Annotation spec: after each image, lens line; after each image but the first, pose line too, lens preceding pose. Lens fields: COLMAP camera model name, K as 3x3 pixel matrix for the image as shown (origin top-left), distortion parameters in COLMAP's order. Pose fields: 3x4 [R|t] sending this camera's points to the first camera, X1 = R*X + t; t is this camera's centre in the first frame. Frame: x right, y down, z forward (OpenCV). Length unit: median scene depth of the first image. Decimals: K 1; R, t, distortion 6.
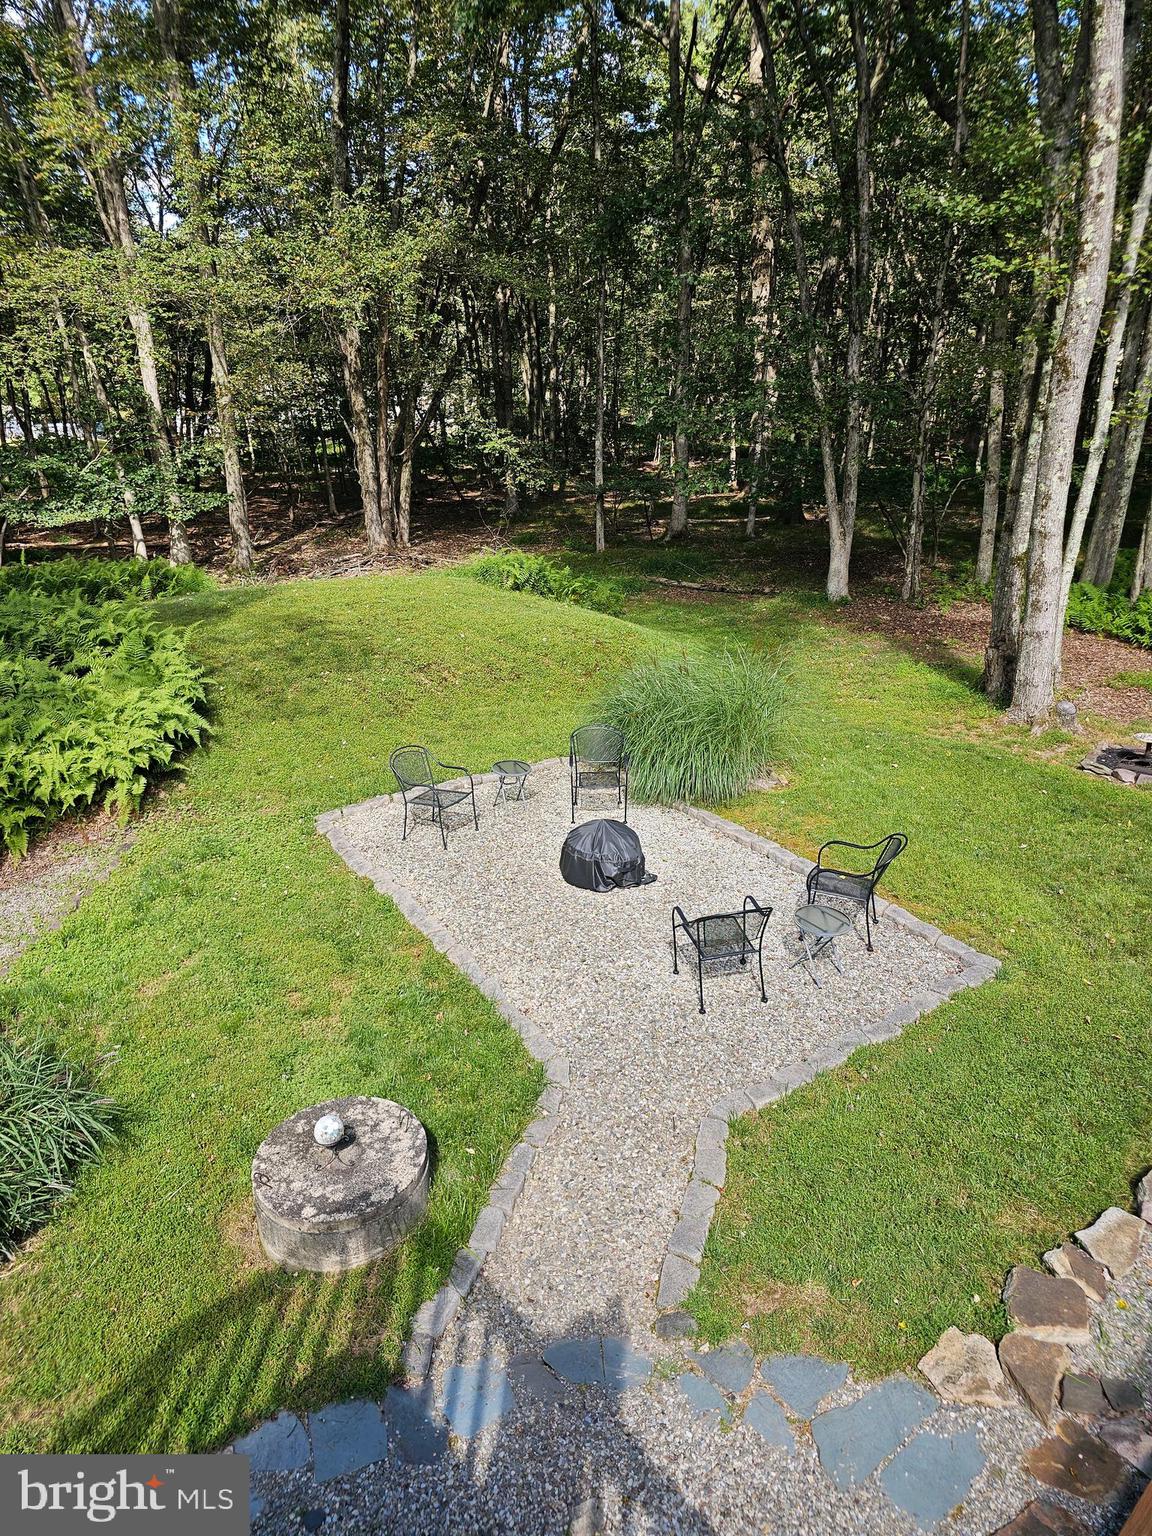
lens RADIAL K [[1018.6, 0, 572.2], [0, 1018.6, 761.0], [0, 0, 1]] dist [0.045493, -0.040380]
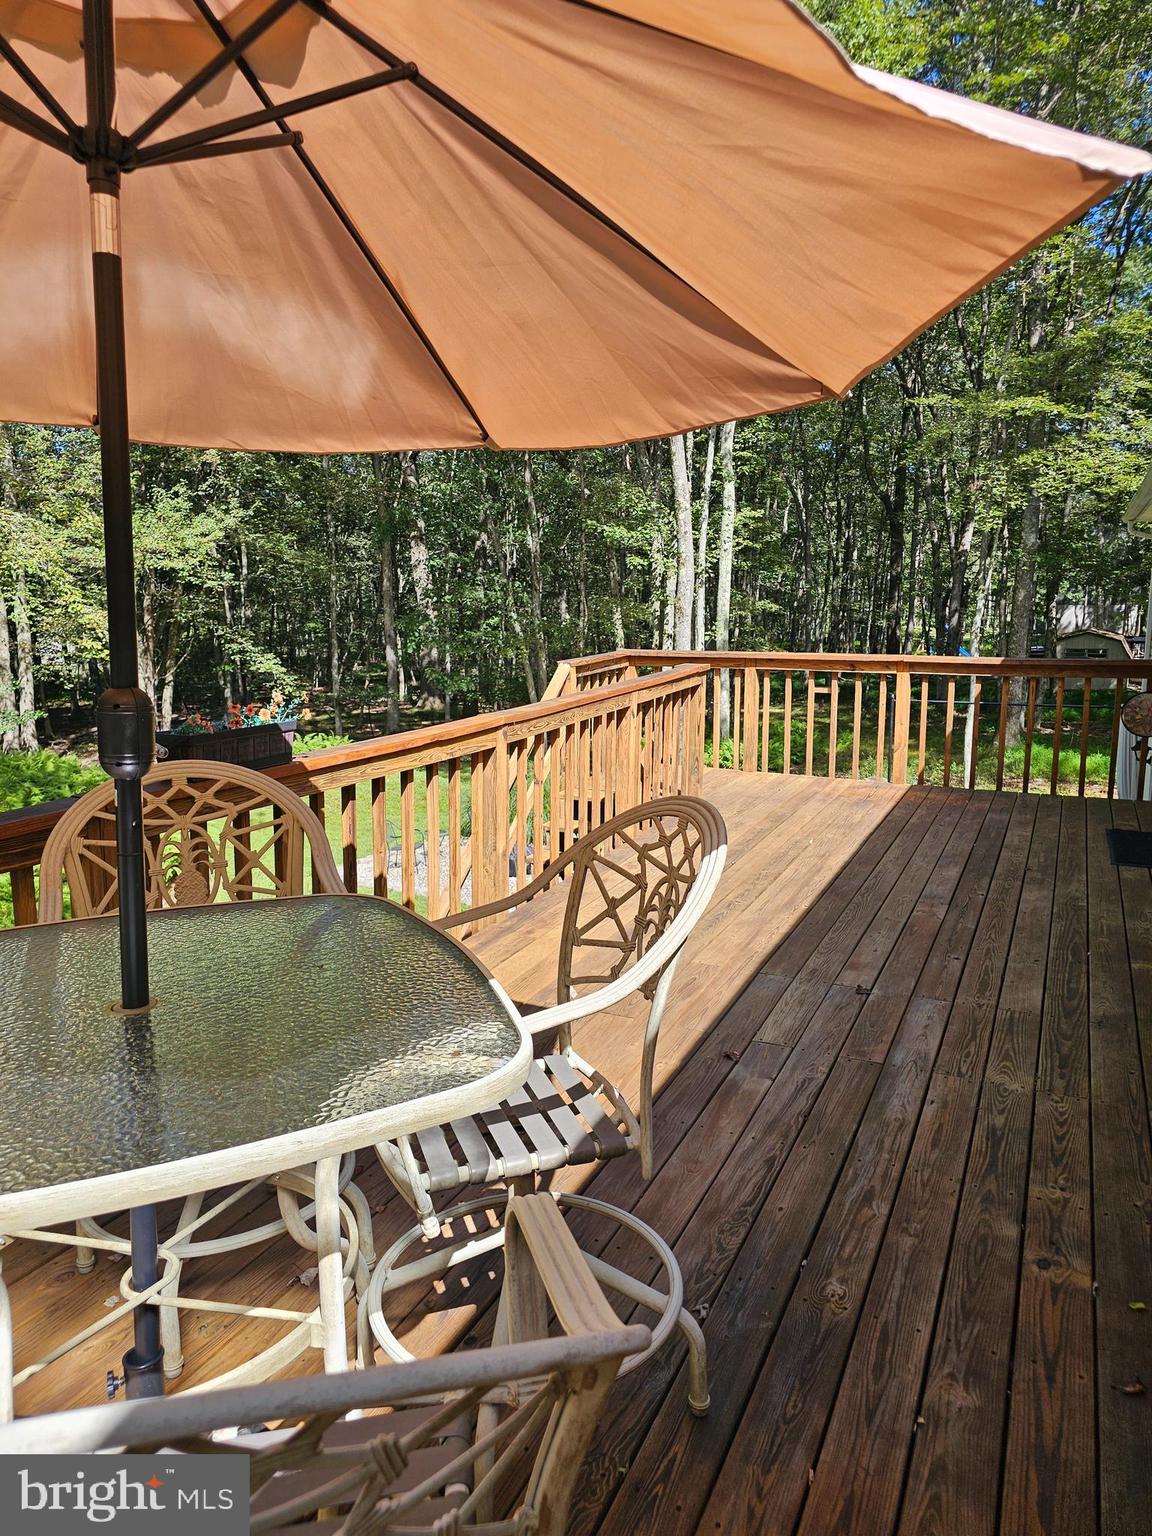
lens RADIAL K [[1018.6, 0, 581.4], [0, 1018.6, 768.5], [0, 0, 1]] dist [0.045493, -0.040380]
pose [[0.917617, -0.062394, 0.392537, -0.459095], [0.143489, 0.973002, -0.180769, 0.224990], [-0.370660, 0.222201, 0.901797, -0.592180]]
